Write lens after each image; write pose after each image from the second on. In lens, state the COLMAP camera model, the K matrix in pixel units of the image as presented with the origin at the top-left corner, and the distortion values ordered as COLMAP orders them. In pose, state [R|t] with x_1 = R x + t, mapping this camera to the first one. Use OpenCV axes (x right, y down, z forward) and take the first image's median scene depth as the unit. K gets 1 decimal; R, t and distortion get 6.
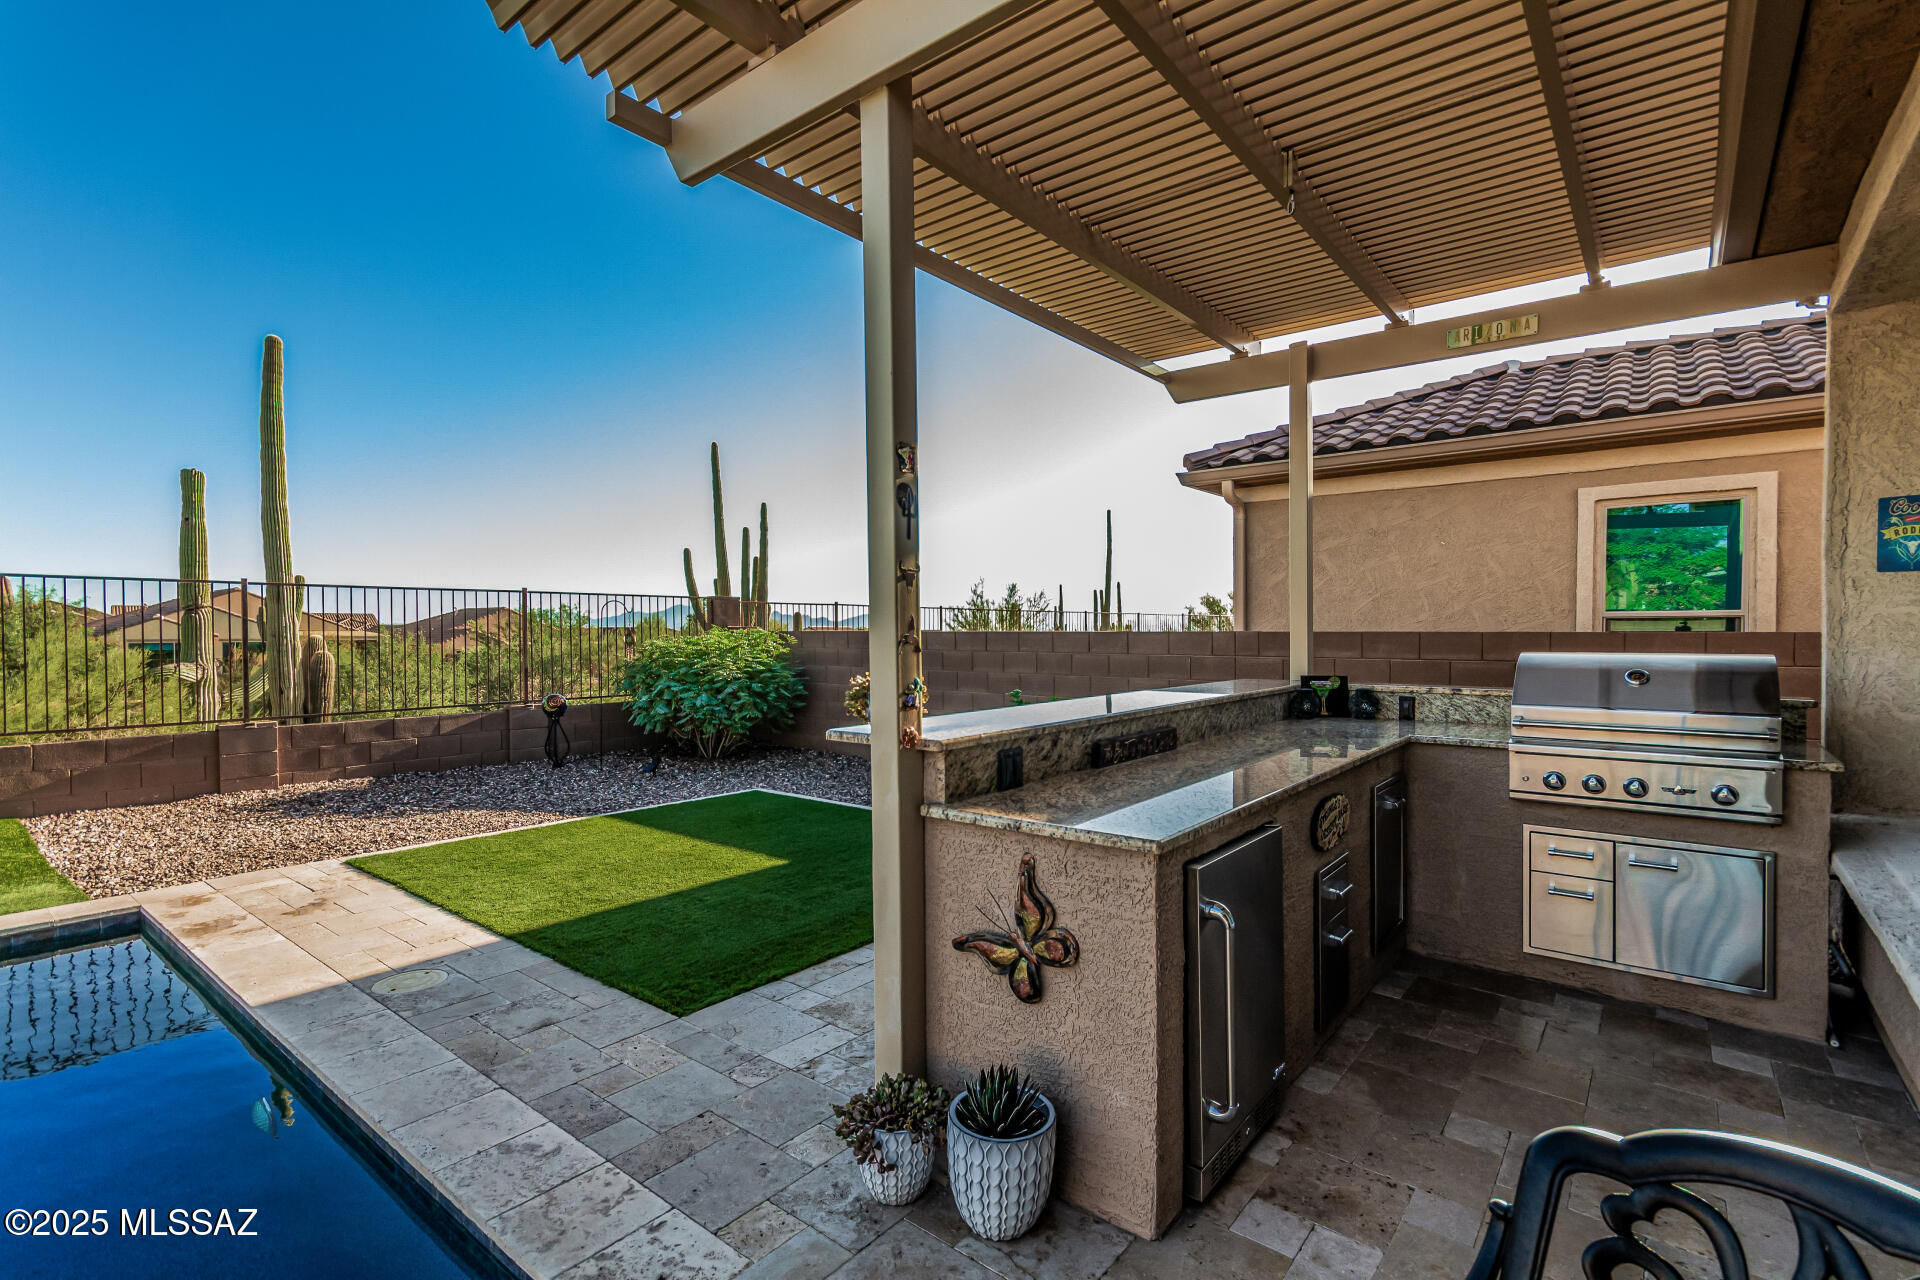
lens RADIAL K [[892.6, 0, 972.2], [0, 892.6, 647.1], [0, 0, 1]] dist [0.005589, -0.002773]
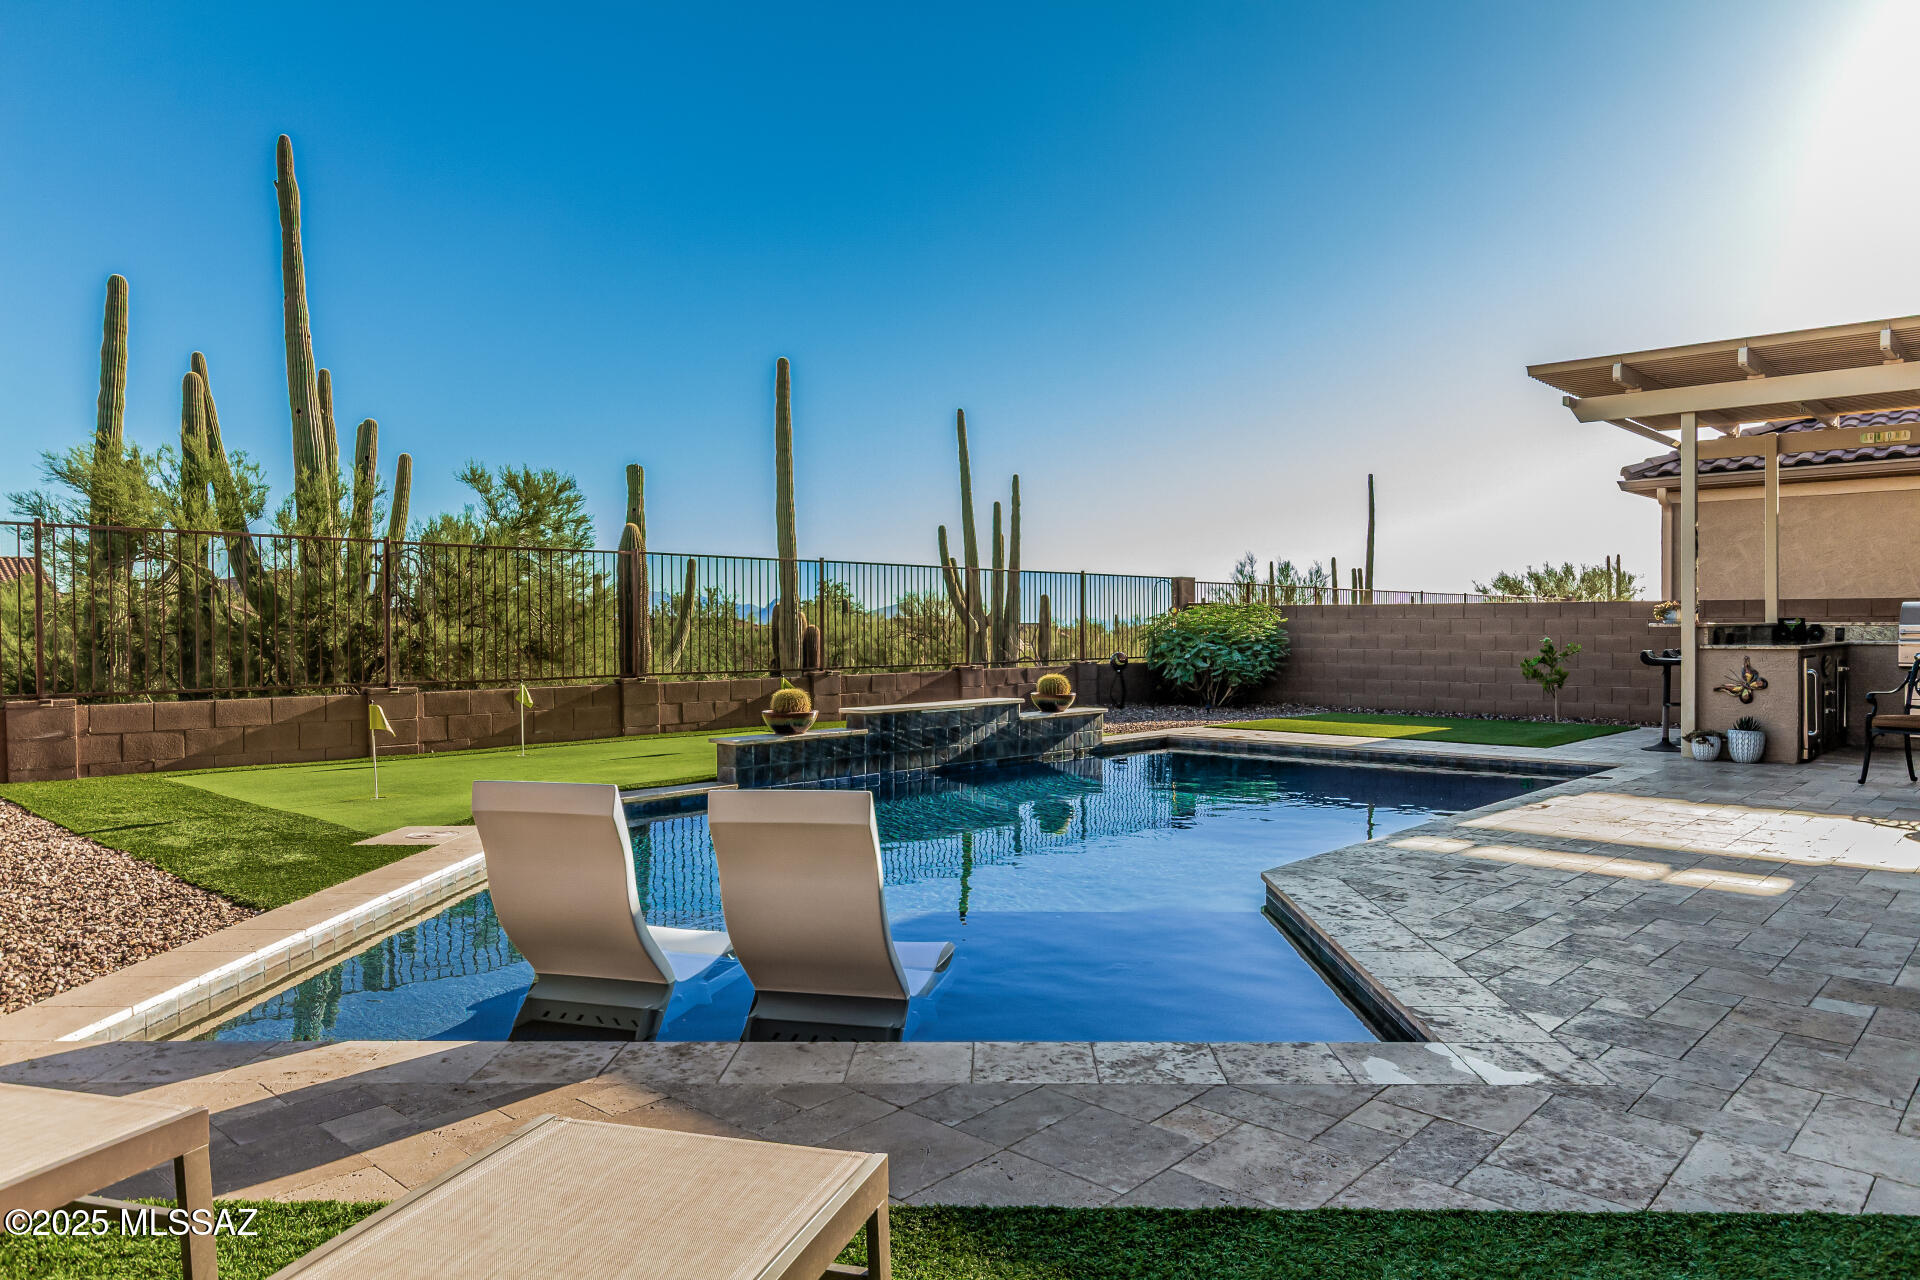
lens RADIAL K [[1263.0, 0, 972.9], [0, 1263.0, 644.5], [0, 0, 1]] dist [0.005556, 0.000094]
pose [[0.997573, -0.000593, -0.069633, -0.580641], [0.000443, 0.999998, -0.002167, 0.046870], [0.069634, 0.002131, 0.997570, -0.906442]]
